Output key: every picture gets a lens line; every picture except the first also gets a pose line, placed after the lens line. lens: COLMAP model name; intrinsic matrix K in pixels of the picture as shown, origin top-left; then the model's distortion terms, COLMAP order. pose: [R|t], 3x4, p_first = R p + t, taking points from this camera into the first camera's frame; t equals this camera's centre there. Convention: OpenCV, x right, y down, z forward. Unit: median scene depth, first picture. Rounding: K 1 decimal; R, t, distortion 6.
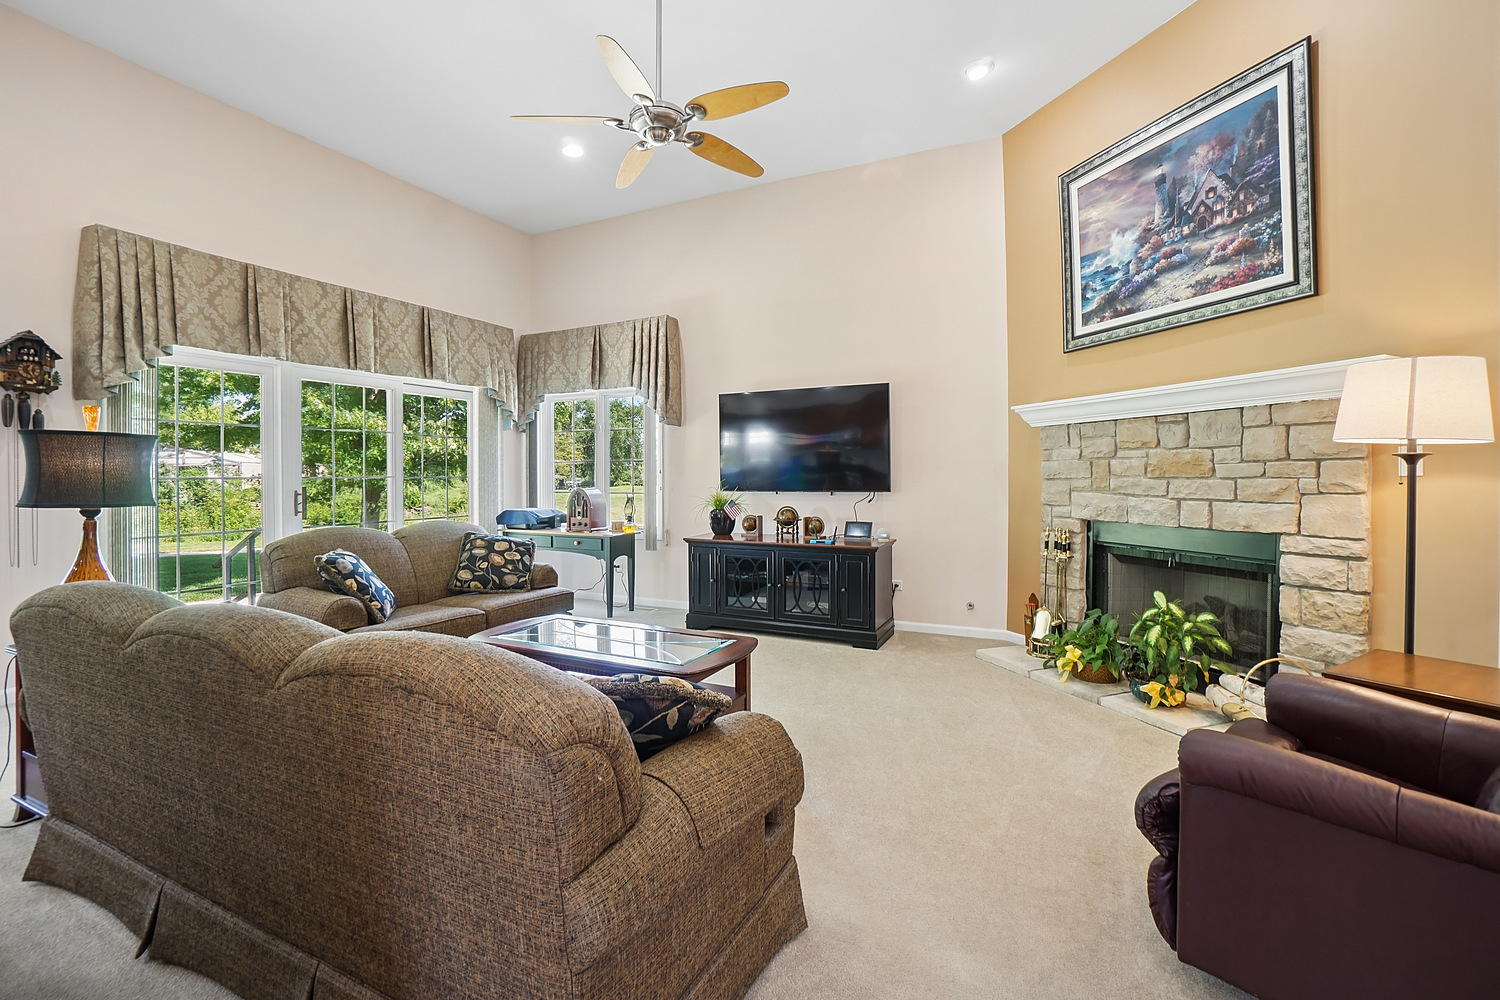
lens RADIAL K [[669.3, 0, 721.8], [0, 669.3, 474.2], [0, 0, 1]] dist [-0.048143, 0.012940]
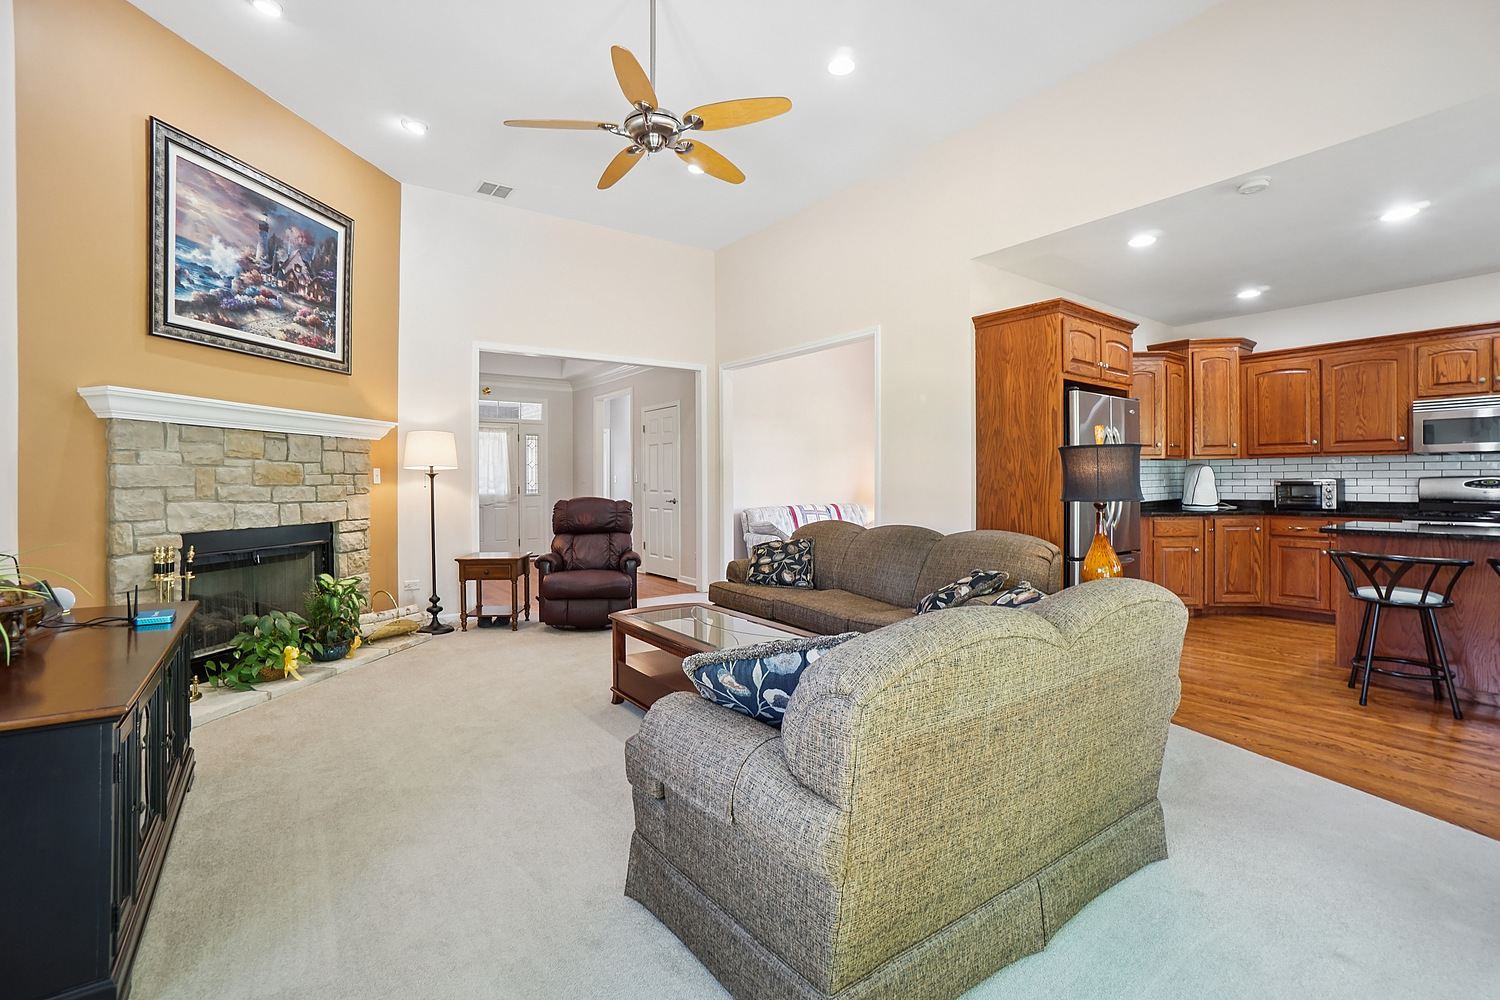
lens RADIAL K [[669.3, 0, 724.7], [0, 669.3, 483.1], [0, 0, 1]] dist [-0.048143, 0.012940]
pose [[-0.882957, 0.006460, 0.469410, -0.517279], [0.005214, 0.999979, -0.003954, 0.009104], [-0.469425, -0.001044, -0.882972, 1.453315]]
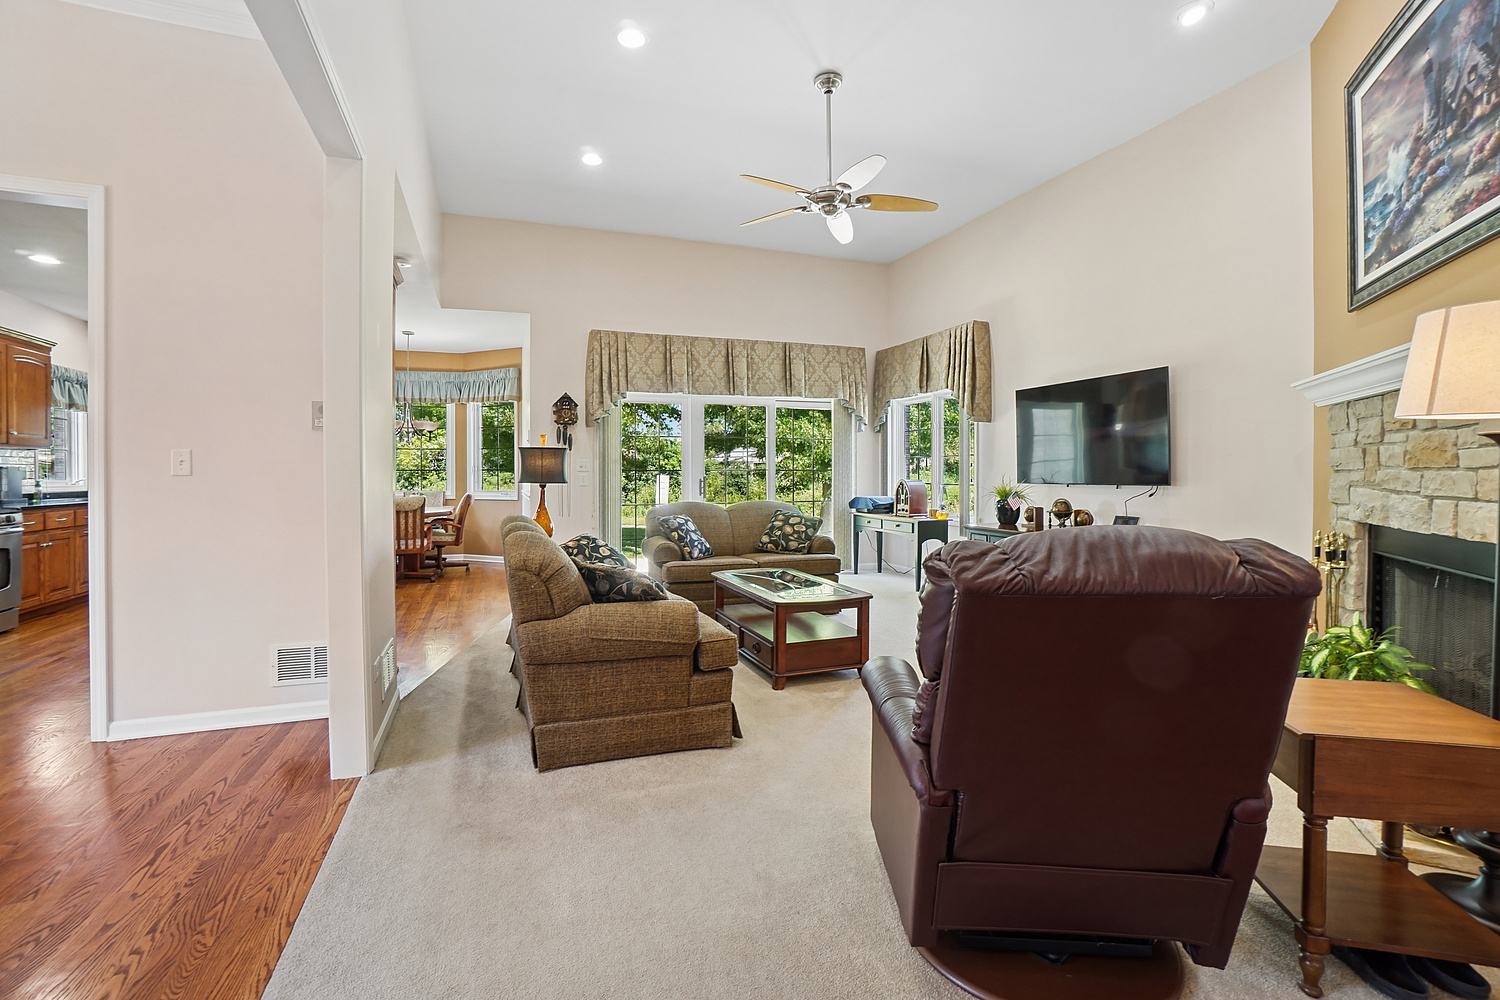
lens RADIAL K [[669.3, 0, 742.2], [0, 669.3, 484.5], [0, 0, 1]] dist [-0.048143, 0.012940]
pose [[0.730126, 0.013607, -0.683177, 0.542426], [0.002201, 0.999750, 0.022264, 0.004721], [0.683309, -0.017759, 0.729913, -0.067596]]
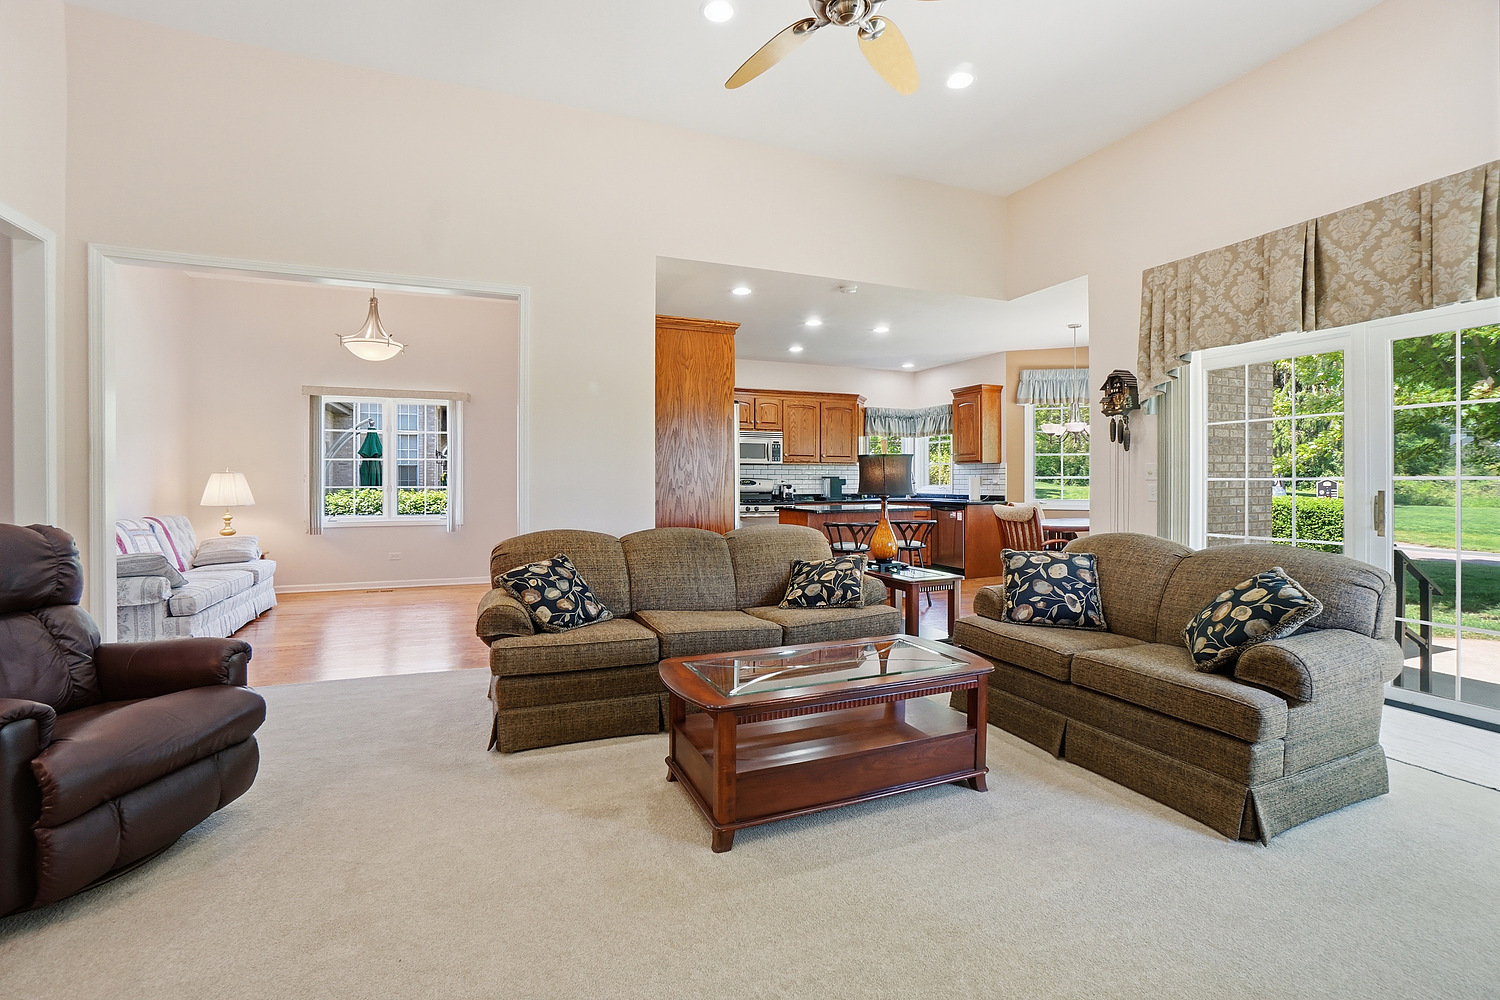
lens RADIAL K [[669.3, 0, 728.3], [0, 669.3, 484.5], [0, 0, 1]] dist [-0.048143, 0.012940]
pose [[-0.659557, 0.009460, -0.751595, 0.431042], [0.006739, 0.999955, 0.006672, 0.004012], [0.751624, -0.000664, -0.659592, 1.083879]]
